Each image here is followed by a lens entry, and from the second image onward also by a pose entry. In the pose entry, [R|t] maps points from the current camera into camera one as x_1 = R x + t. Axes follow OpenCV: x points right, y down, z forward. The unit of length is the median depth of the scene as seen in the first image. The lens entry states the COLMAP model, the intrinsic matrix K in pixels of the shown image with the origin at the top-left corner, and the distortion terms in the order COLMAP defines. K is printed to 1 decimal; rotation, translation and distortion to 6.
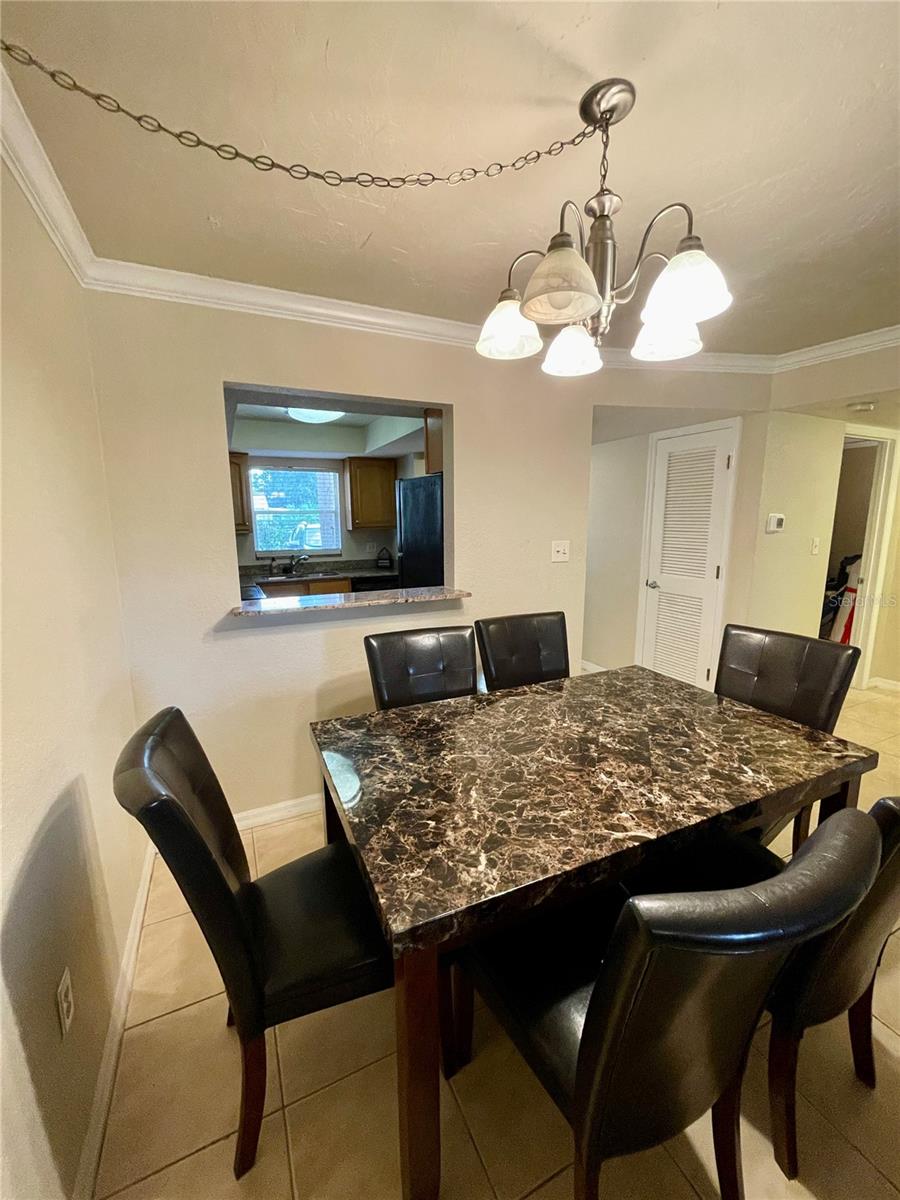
lens RADIAL K [[485.1, 0, 446.7], [0, 485.1, 601.8], [0, 0, 1]] dist [-0.001468, -0.001534]
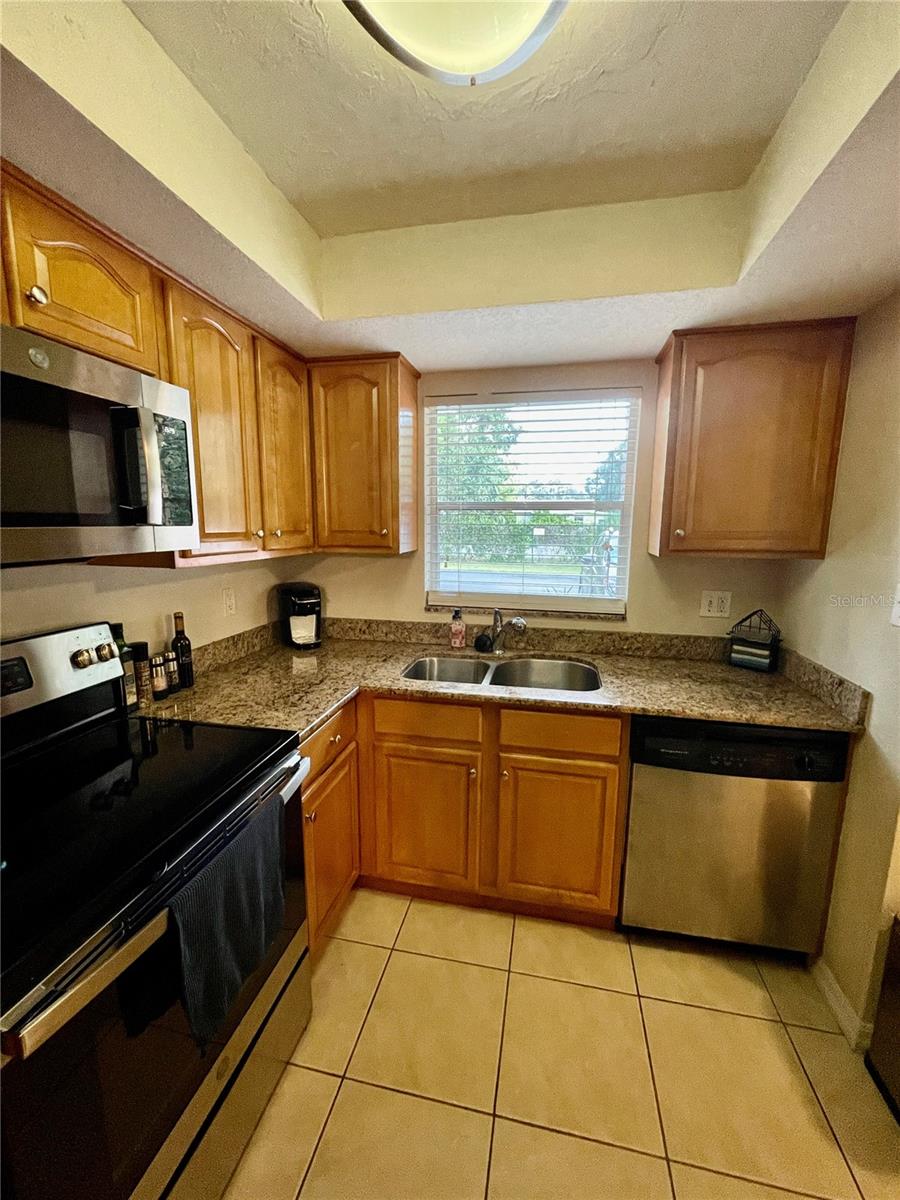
lens RADIAL K [[485.1, 0, 451.9], [0, 485.1, 596.6], [0, 0, 1]] dist [-0.001468, -0.001534]
pose [[0.799913, 0.109812, -0.589983, -0.107567], [-0.122269, 0.992317, 0.018923, -0.109092], [0.587528, 0.057000, 0.807194, 0.641032]]
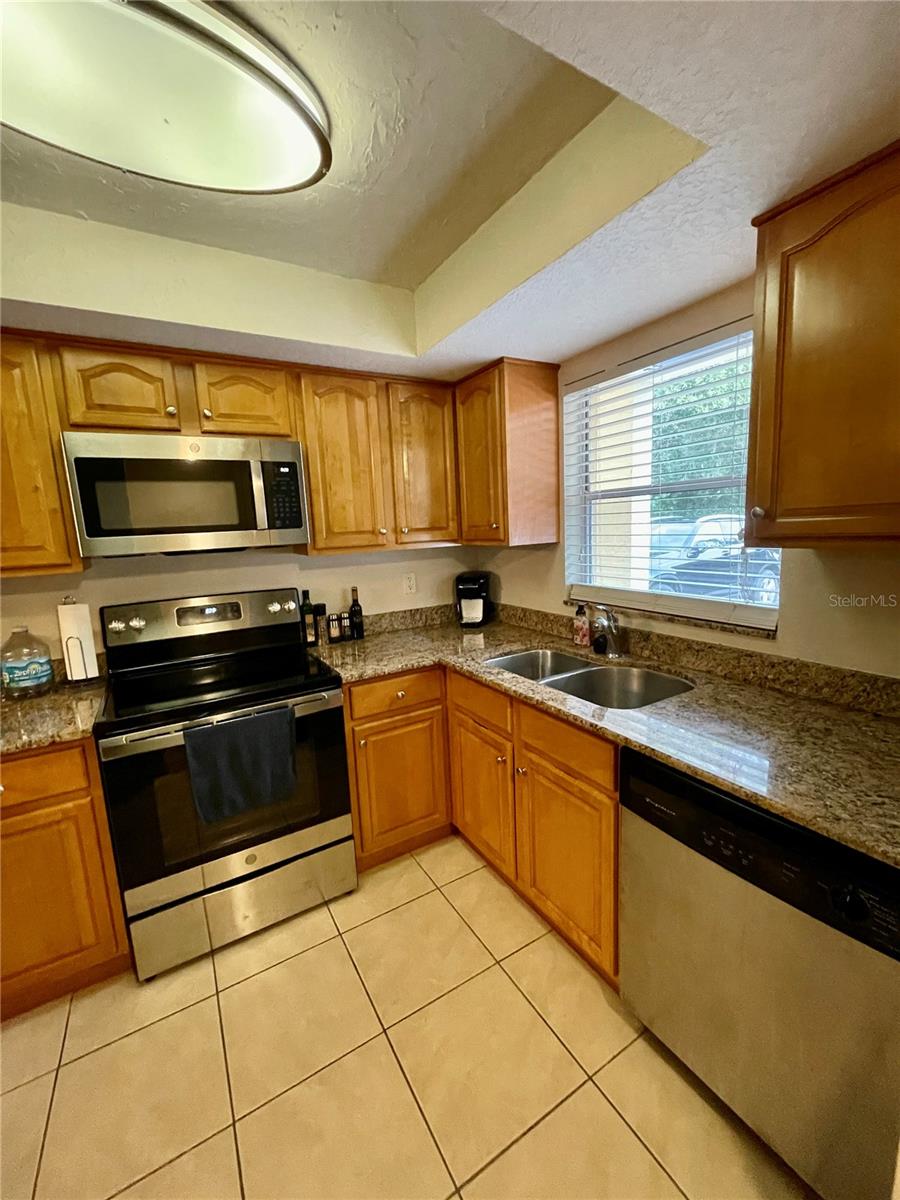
lens RADIAL K [[485.1, 0, 447.0], [0, 485.1, 594.9], [0, 0, 1]] dist [-0.001468, -0.001534]
pose [[0.103522, 0.152761, -0.982826, 0.029570], [-0.130994, 0.981622, 0.138776, -0.139600], [0.985963, 0.114378, 0.121630, 0.827862]]
